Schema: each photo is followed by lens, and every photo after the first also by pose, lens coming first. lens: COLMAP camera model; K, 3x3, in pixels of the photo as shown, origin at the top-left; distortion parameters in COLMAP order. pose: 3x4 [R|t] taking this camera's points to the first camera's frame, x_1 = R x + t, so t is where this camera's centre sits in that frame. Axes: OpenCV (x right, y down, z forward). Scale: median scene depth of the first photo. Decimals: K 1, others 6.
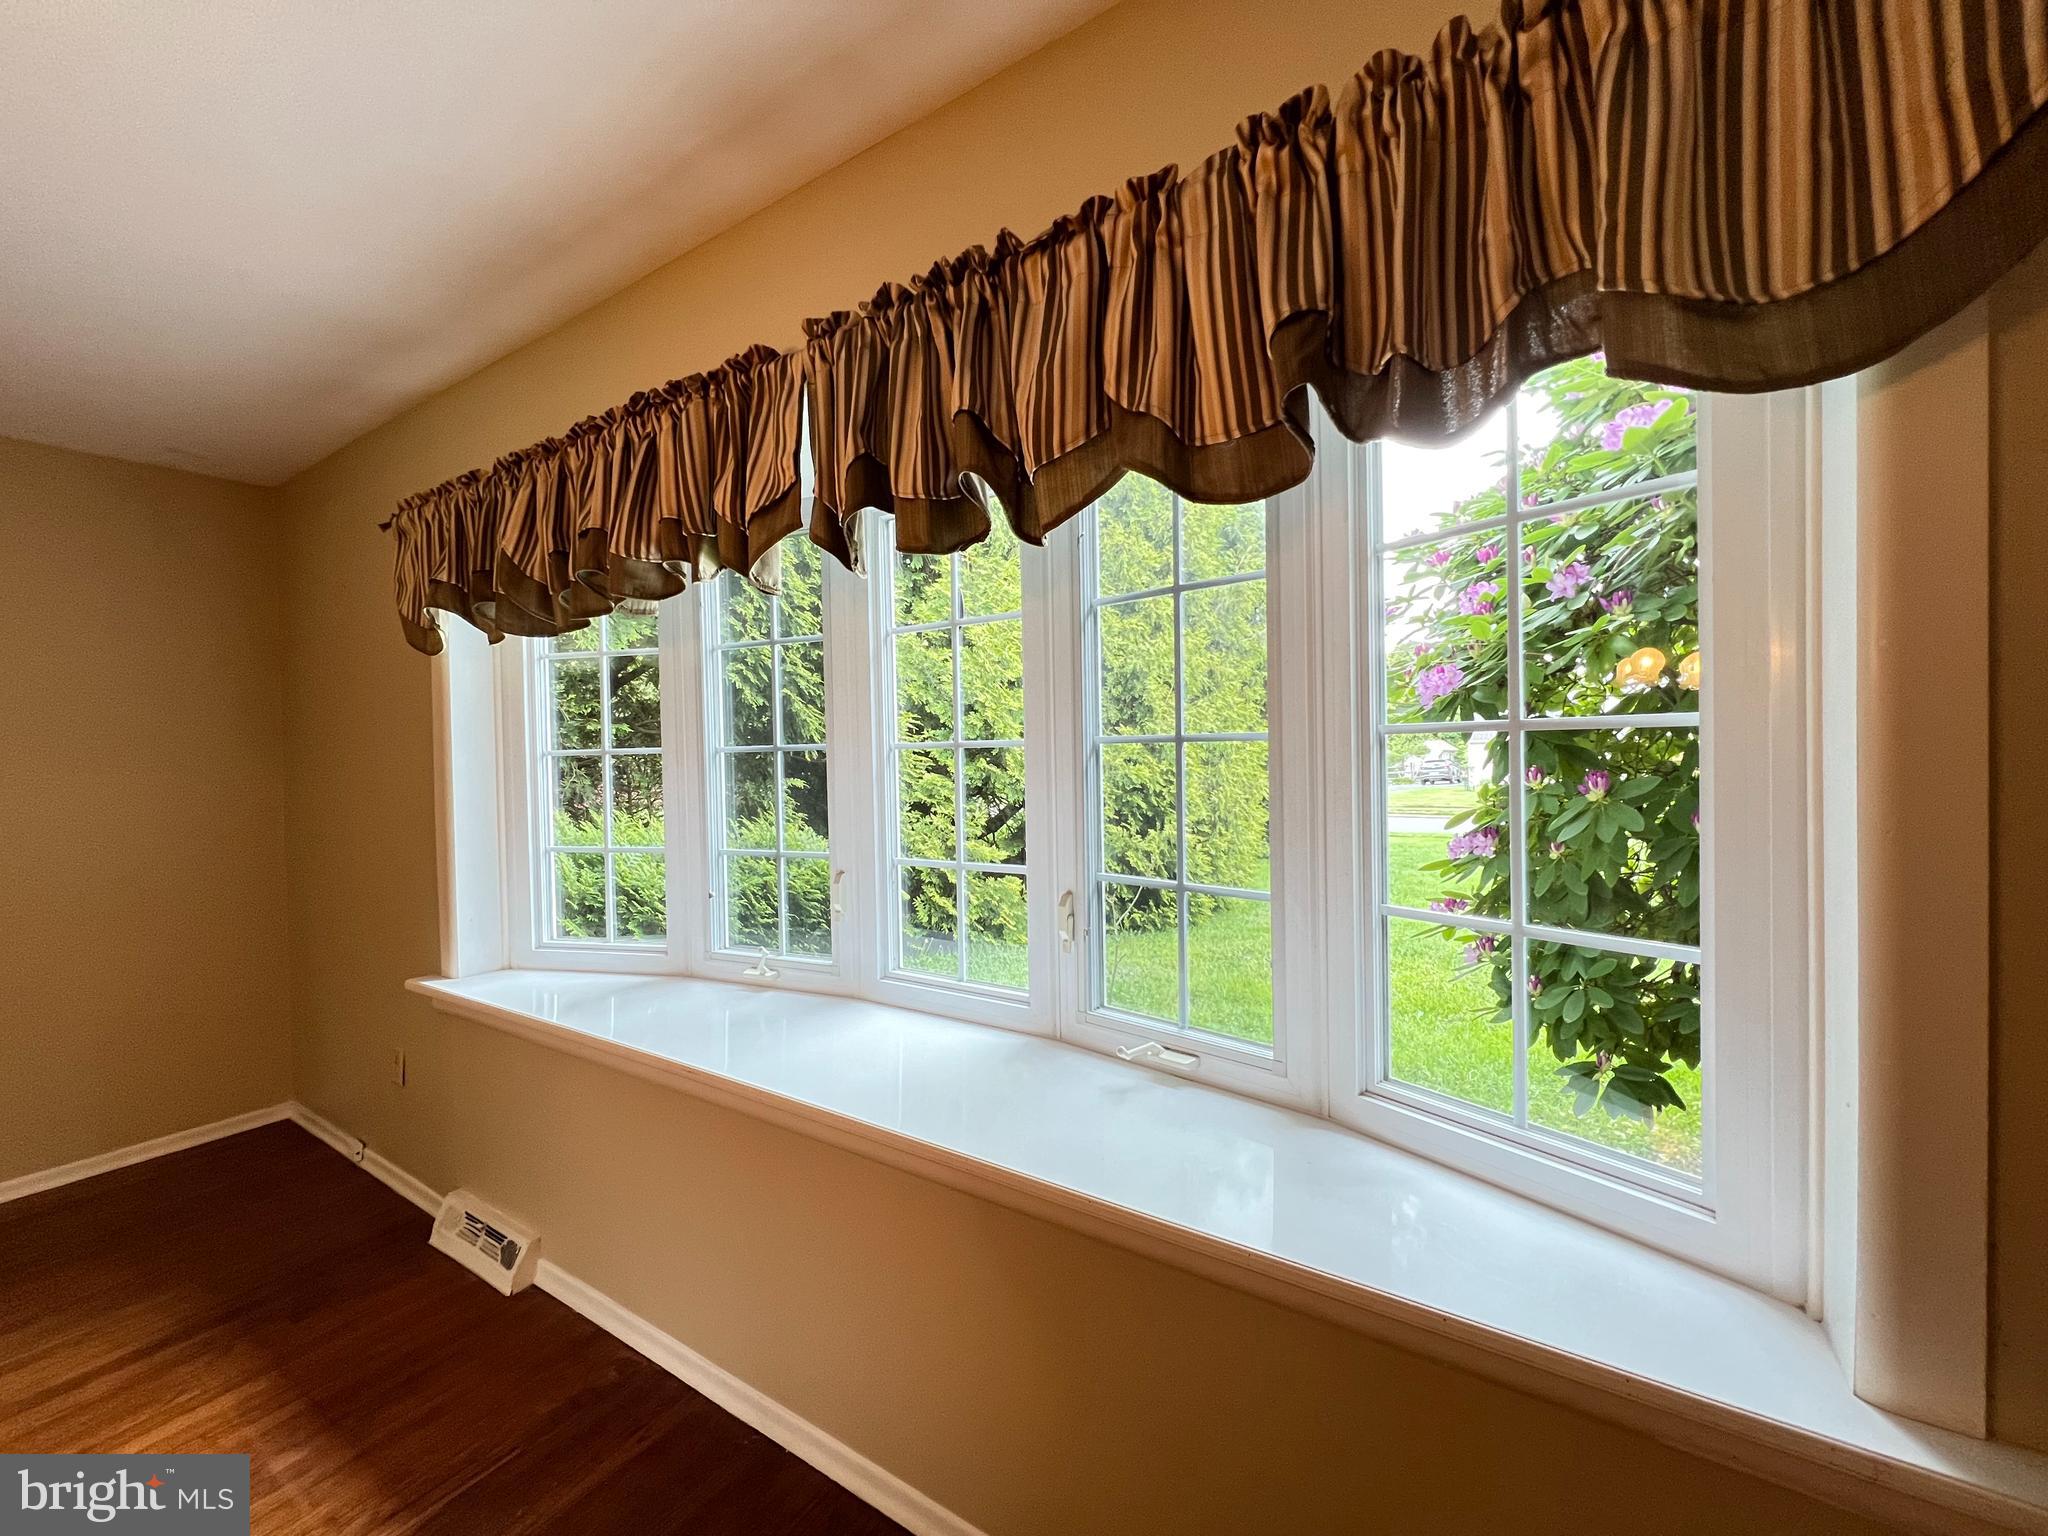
lens RADIAL K [[813.6, 0, 1034.6], [0, 813.6, 763.1], [0, 0, 1]] dist [0.001884, -0.000145]
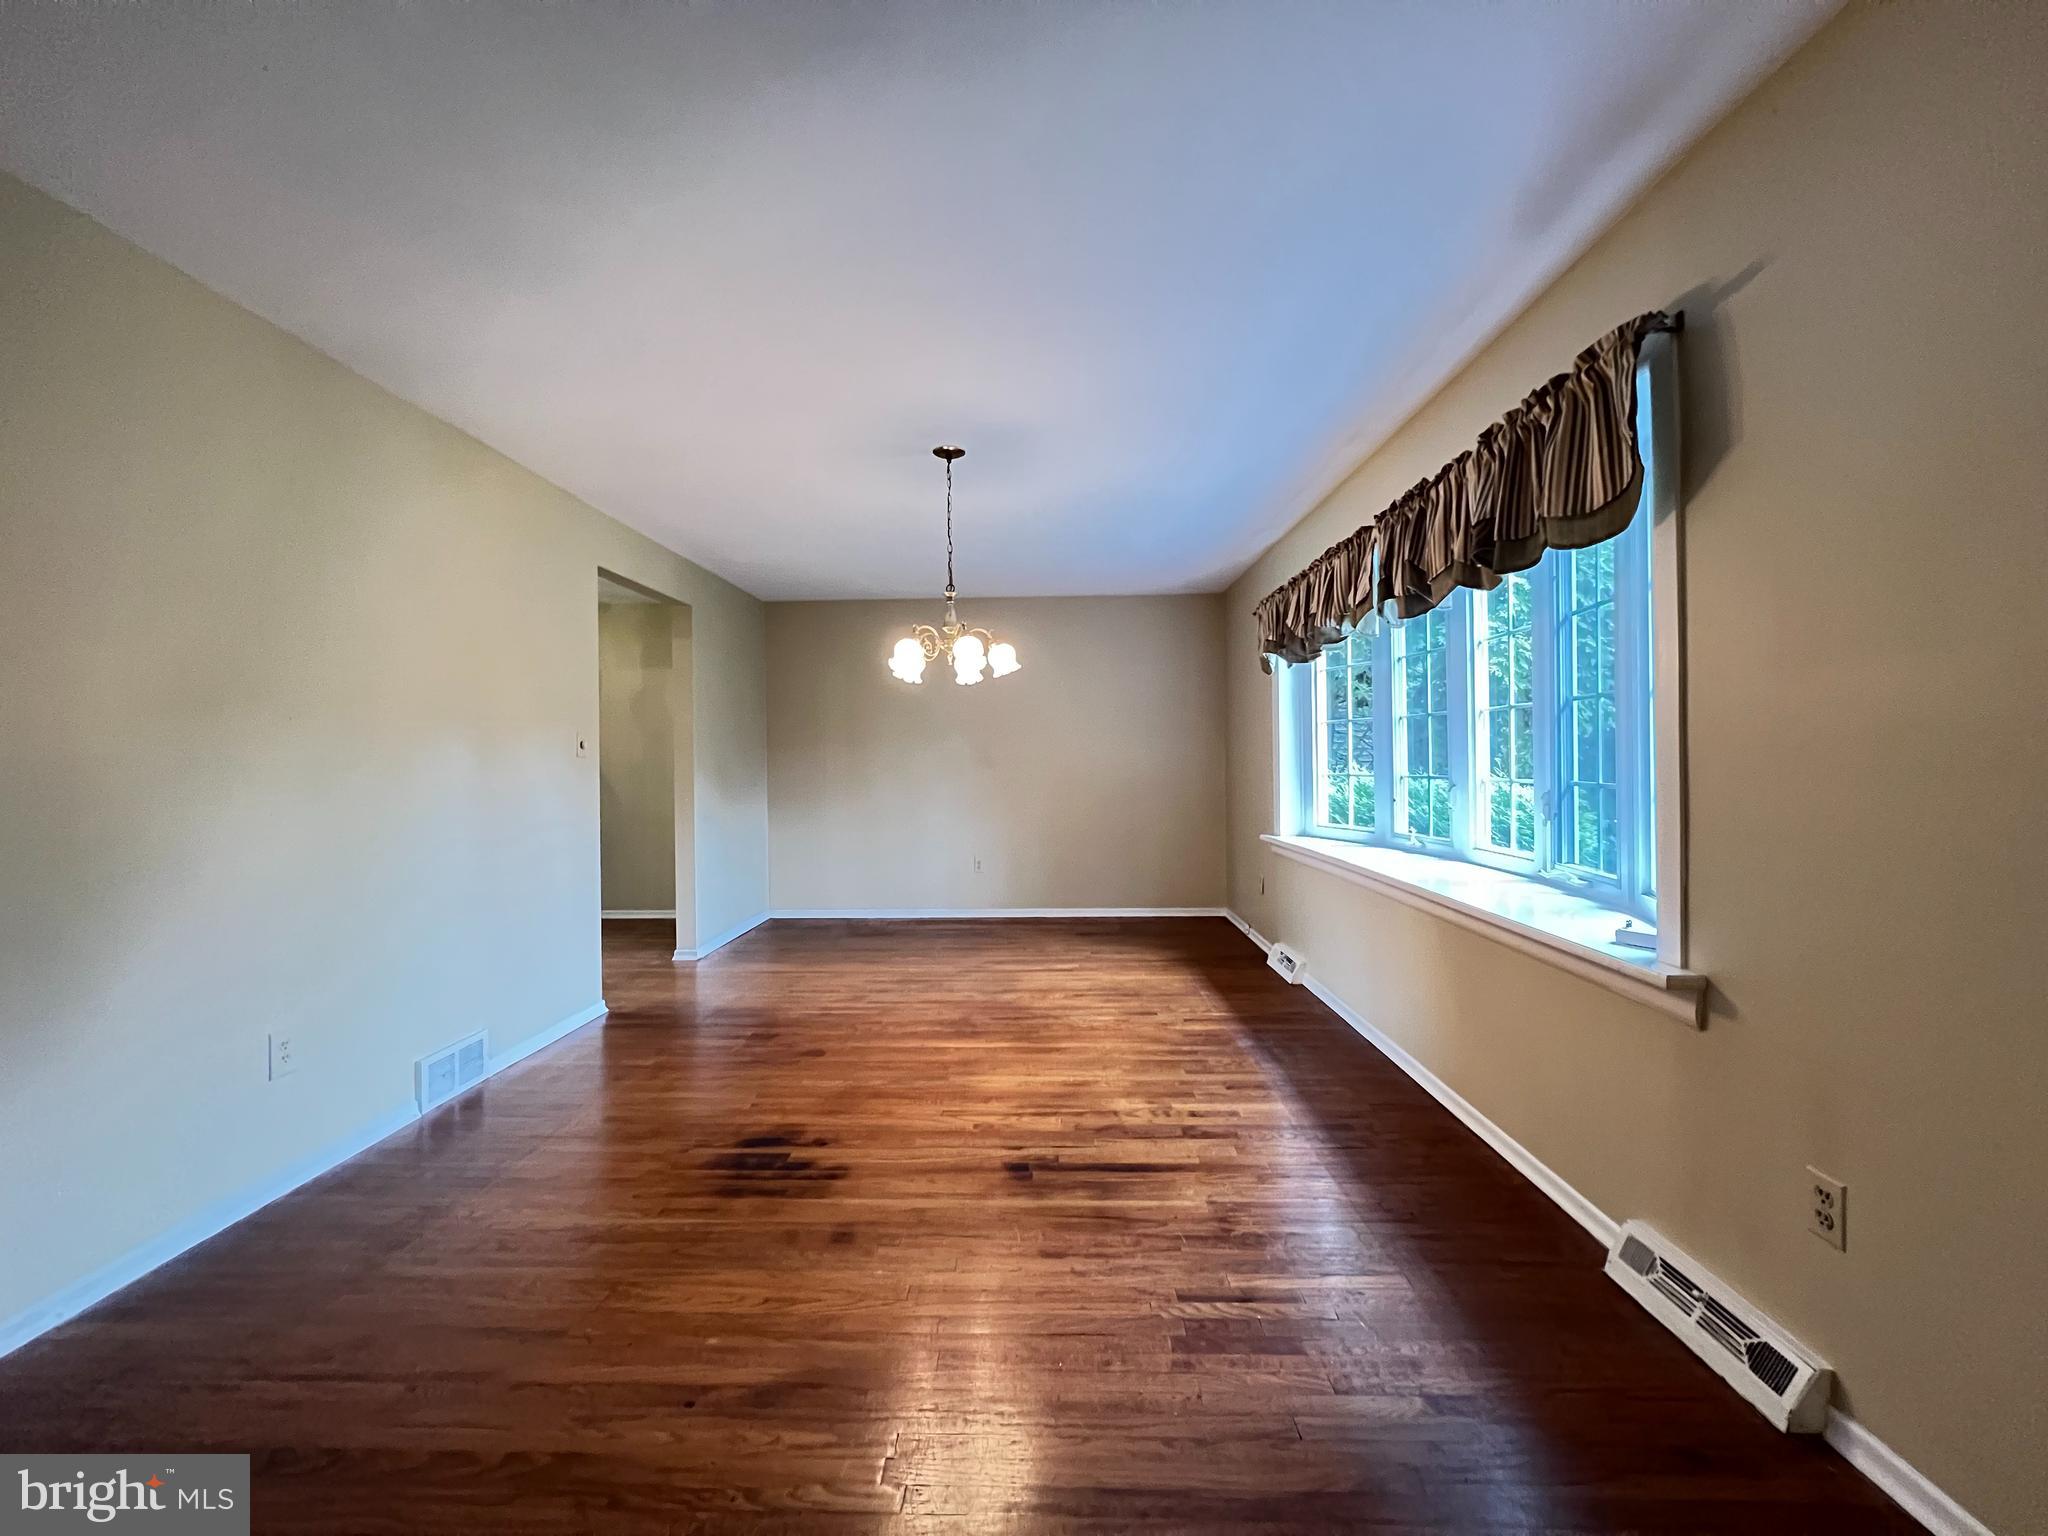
lens RADIAL K [[817.3, 0, 1028.4], [0, 817.3, 761.8], [0, 0, 1]] dist [0.001458, -0.000135]
pose [[0.525714, 0.012762, -0.850566, 0.750173], [-0.007747, 0.999918, 0.010215, 0.073369], [0.850626, 0.001219, 0.525769, -0.644794]]
